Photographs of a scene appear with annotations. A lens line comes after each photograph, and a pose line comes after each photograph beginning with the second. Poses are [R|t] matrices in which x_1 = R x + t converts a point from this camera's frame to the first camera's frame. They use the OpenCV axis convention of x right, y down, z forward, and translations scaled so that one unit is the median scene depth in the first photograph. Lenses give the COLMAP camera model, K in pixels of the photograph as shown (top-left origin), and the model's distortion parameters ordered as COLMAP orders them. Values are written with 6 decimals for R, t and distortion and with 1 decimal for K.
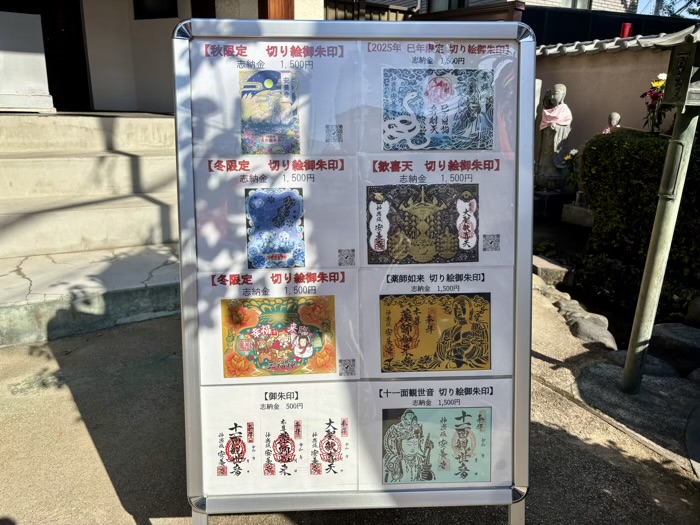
lens RADIAL K [[527.1, 0, 350.0], [0, 527.1, 262.5], [0, 0, 1]] dist [0.032960, -0.004484]
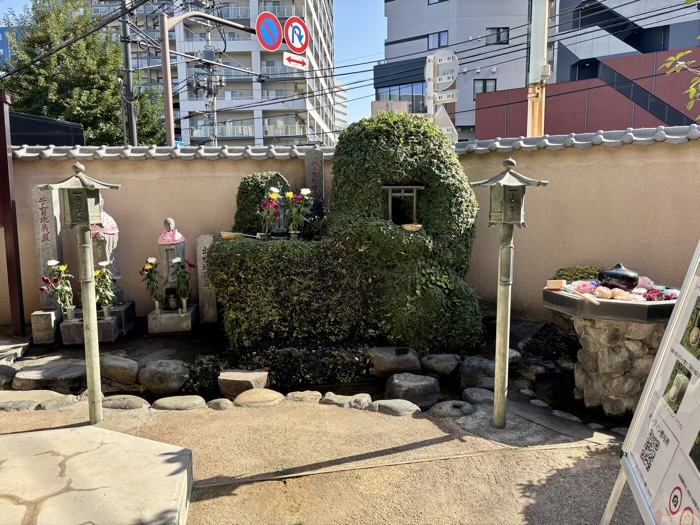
lens RADIAL K [[527.1, 0, 350.0], [0, 527.1, 262.5], [0, 0, 1]] dist [0.032960, -0.004484]
pose [[0.316756, -0.156993, 0.935424, -0.784629], [0.297406, 0.952913, 0.059220, -0.344687], [-0.900675, 0.259443, 0.348531, 0.781193]]
